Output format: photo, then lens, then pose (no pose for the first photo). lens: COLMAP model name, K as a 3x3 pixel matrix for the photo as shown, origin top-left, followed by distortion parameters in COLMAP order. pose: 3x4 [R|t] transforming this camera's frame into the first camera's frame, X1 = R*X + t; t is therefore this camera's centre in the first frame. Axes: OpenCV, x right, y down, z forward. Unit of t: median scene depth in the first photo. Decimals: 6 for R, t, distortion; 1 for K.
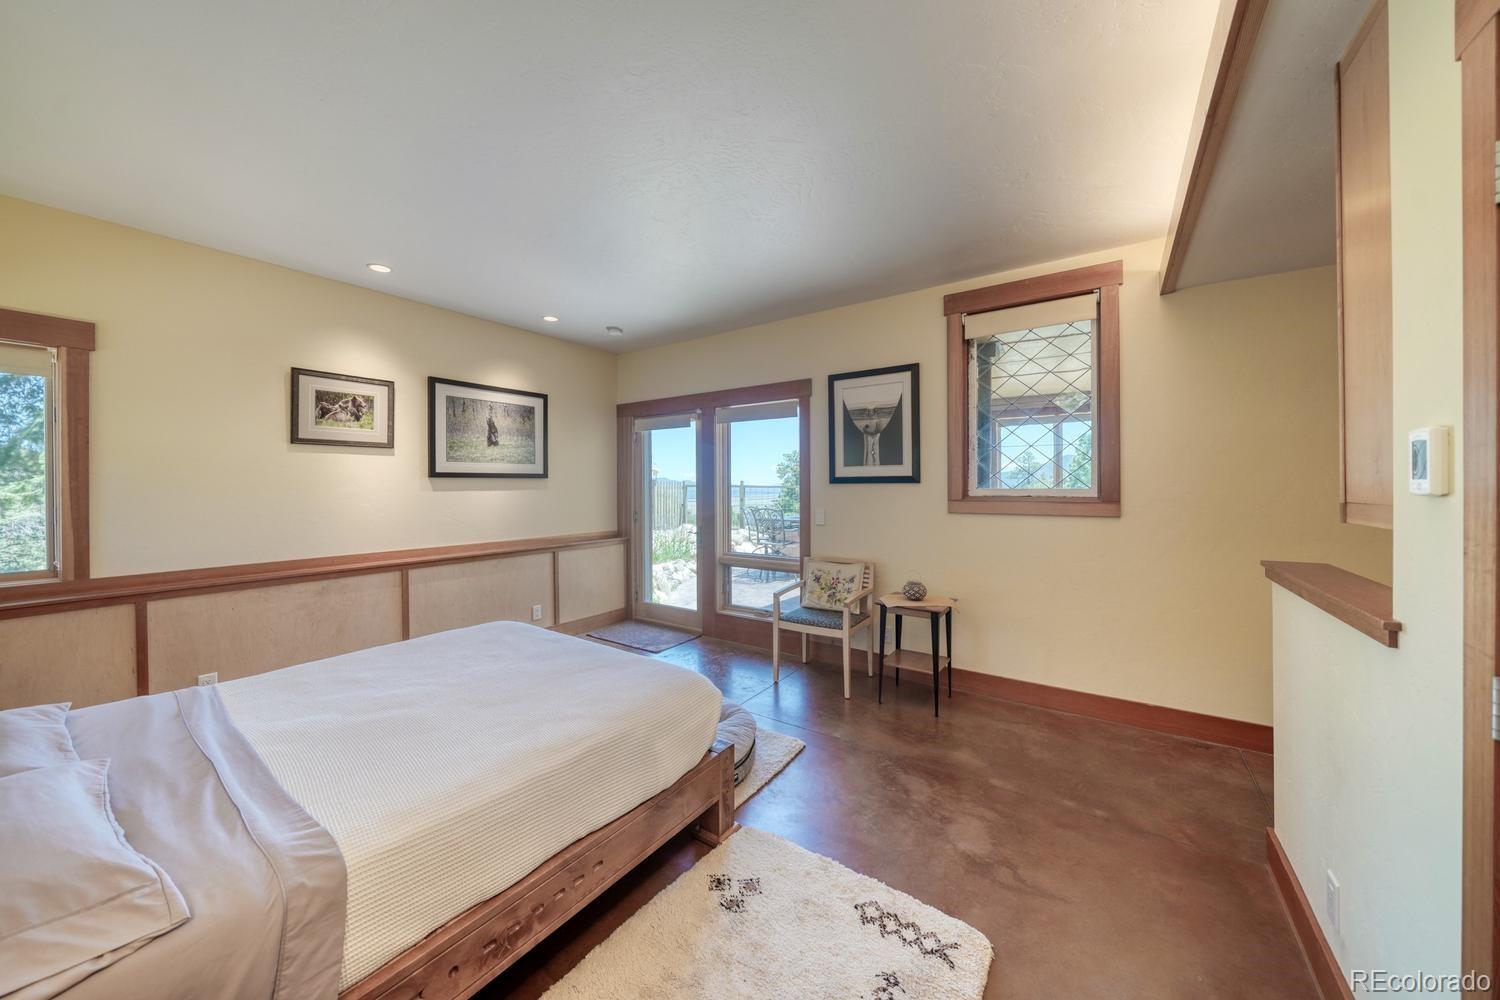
lens RADIAL K [[519.6, 0, 752.4], [0, 519.6, 486.8], [0, 0, 1]] dist [-0.001483, -0.000113]
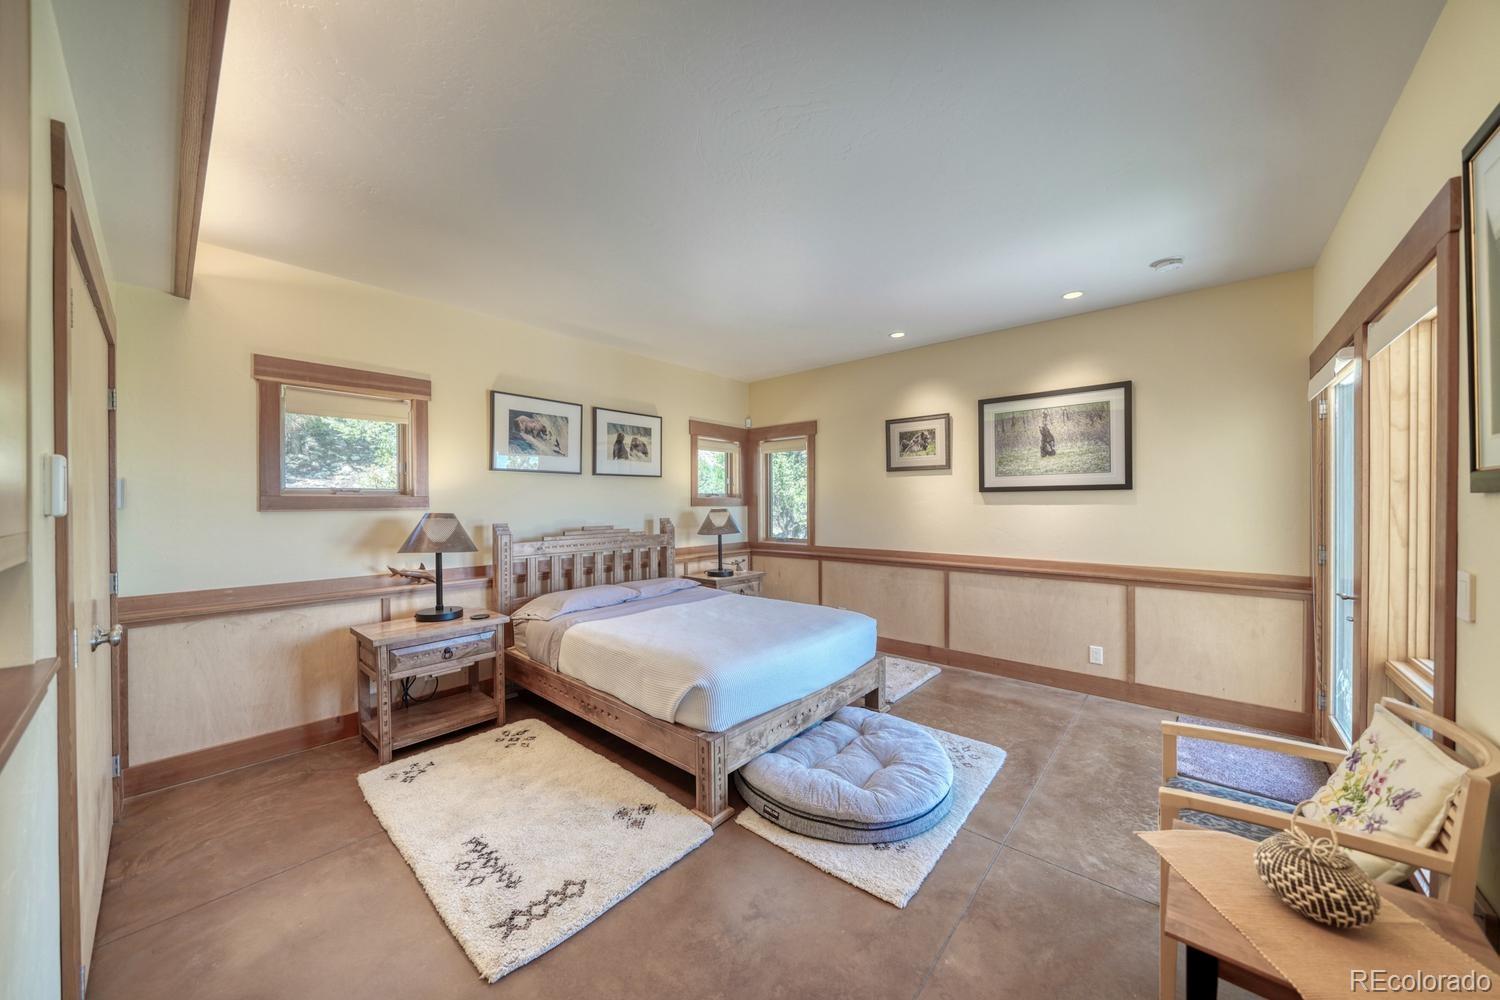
lens RADIAL K [[515.2, 0, 729.6], [0, 515.2, 504.9], [0, 0, 1]] dist [-0.009447, -0.000046]
pose [[-0.129231, 0.009962, -0.991564, 0.522171], [0.001656, 0.999950, 0.009830, -0.002635], [0.991613, -0.000372, -0.129241, 0.611888]]
